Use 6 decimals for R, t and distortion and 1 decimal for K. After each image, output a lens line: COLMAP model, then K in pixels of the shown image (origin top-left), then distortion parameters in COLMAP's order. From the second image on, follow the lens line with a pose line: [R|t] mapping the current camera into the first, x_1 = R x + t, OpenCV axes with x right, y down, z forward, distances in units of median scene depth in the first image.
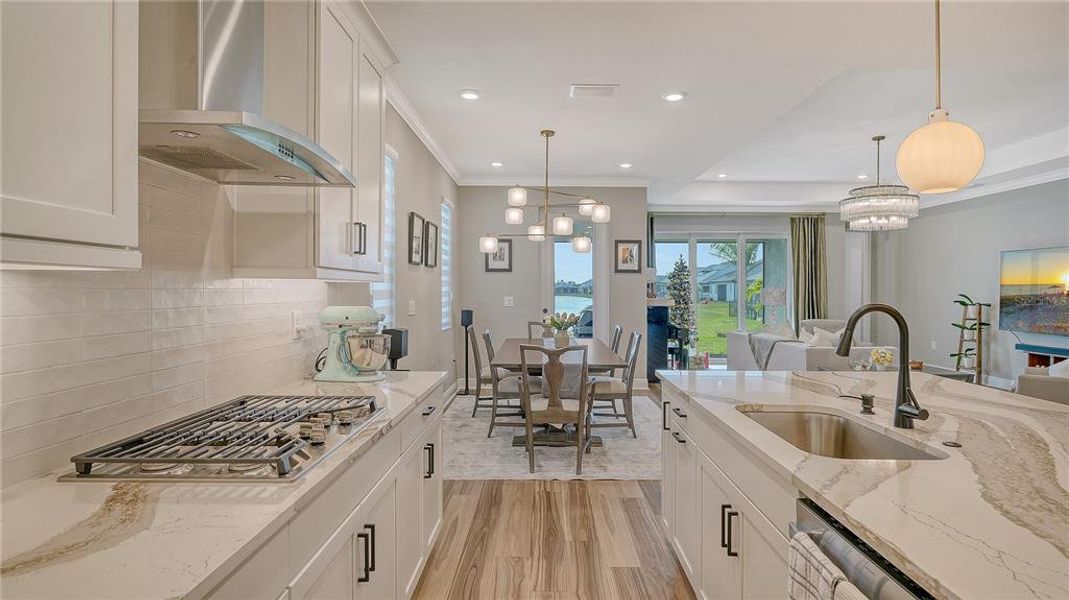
lens RADIAL K [[563.8, 0, 534.5], [0, 563.8, 300.0], [0, 0, 1]] dist [-0.046729, 0.000890]
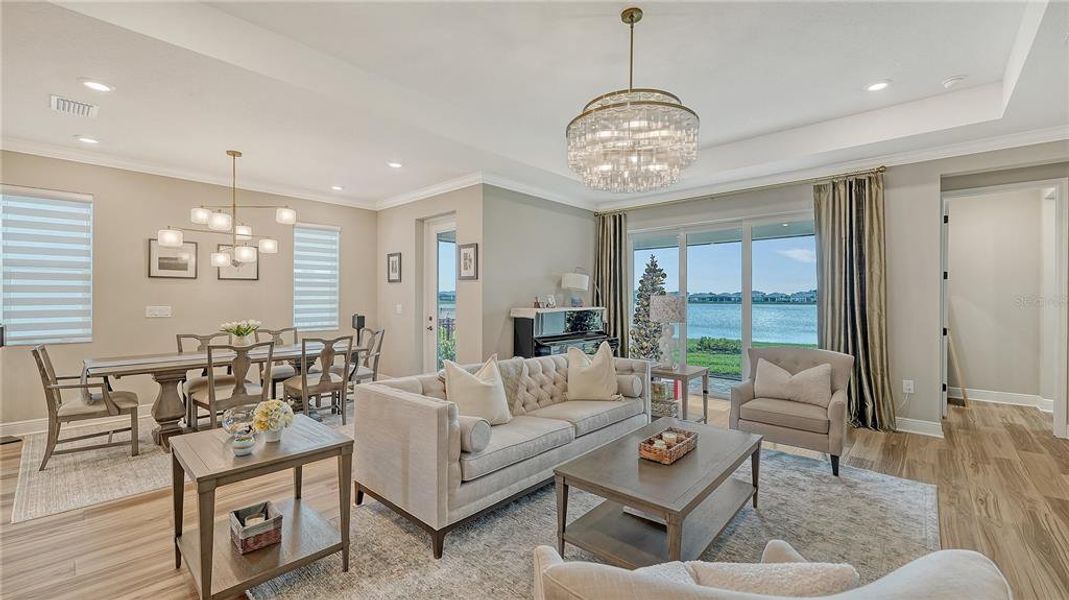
lens RADIAL K [[423.4, 0, 534.5], [0, 423.4, 300.0], [0, 0, 1]] dist [0.001358, 0.000072]
pose [[0.739917, -0.000262, -0.672698, 0.661676], [-0.012338, 0.999826, -0.013960, -0.006018], [0.672585, 0.018629, 0.739785, 0.517878]]
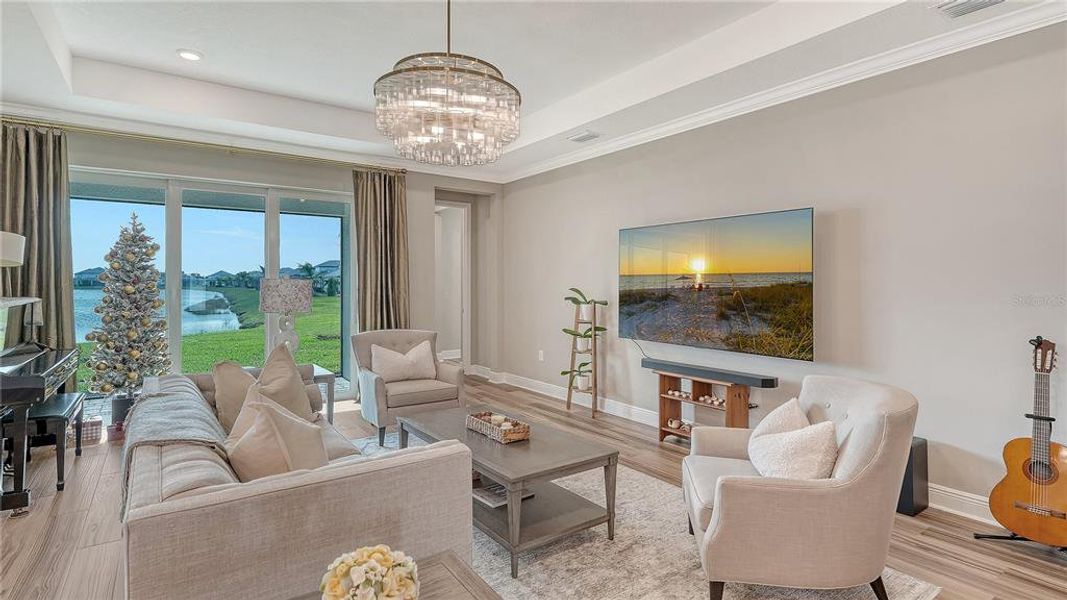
lens RADIAL K [[523.0, 0, 533.5], [0, 523.0, 300.0], [0, 0, 1]] dist [-0.000453, 0.000087]
pose [[0.817581, -0.016827, 0.575567, 0.344720], [0.008676, 0.999819, 0.016907, -0.007289], [-0.575748, -0.008829, 0.817580, 0.474086]]
